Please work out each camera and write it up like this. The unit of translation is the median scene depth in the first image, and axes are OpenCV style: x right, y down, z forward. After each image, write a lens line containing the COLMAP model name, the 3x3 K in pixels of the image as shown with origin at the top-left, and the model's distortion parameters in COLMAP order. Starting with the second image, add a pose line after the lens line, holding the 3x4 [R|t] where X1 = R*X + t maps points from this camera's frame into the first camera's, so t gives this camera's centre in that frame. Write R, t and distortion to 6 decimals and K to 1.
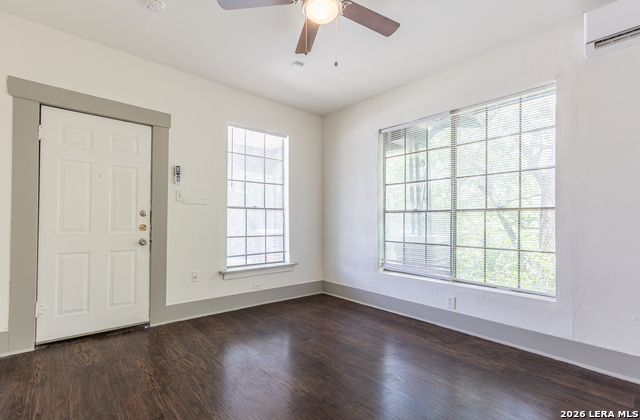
lens RADIAL K [[289.5, 0, 331.2], [0, 289.5, 222.6], [0, 0, 1]] dist [0.009074, -0.001575]
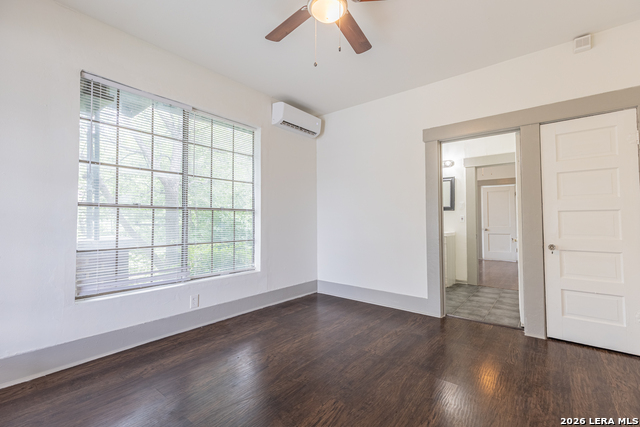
lens RADIAL K [[289.5, 0, 313.8], [0, 289.5, 212.8], [0, 0, 1]] dist [0.009074, -0.001575]
pose [[-0.120925, 0.009757, 0.992614, -0.687164], [0.003577, 0.999949, -0.009394, -0.019247], [-0.992655, 0.002415, -0.120954, 0.785451]]
